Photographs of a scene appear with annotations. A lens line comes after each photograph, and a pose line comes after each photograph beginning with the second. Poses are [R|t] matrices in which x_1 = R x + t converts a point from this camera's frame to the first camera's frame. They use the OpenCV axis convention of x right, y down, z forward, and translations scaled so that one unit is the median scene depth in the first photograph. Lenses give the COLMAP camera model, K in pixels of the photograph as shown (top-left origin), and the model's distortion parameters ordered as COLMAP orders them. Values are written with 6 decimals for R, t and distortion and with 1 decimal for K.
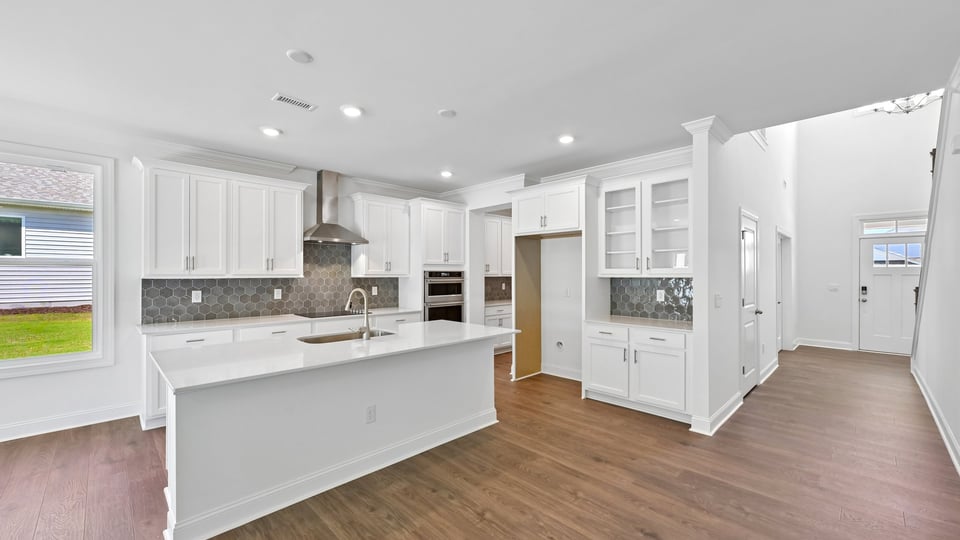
lens RADIAL K [[385.8, 0, 483.2], [0, 385.8, 271.6], [0, 0, 1]] dist [0.000549, -0.000177]
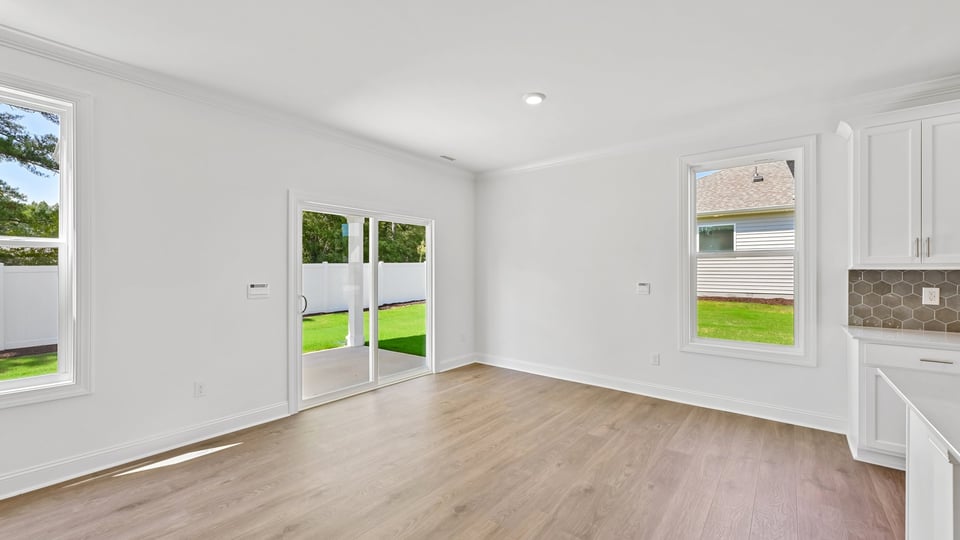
lens RADIAL K [[385.8, 0, 483.2], [0, 385.8, 271.6], [0, 0, 1]] dist [0.000549, -0.000177]
pose [[0.121648, 0.002486, -0.992570, -0.161802], [0.003490, 0.999990, 0.002932, 0.016975], [0.992567, -0.003820, 0.121638, 0.126029]]
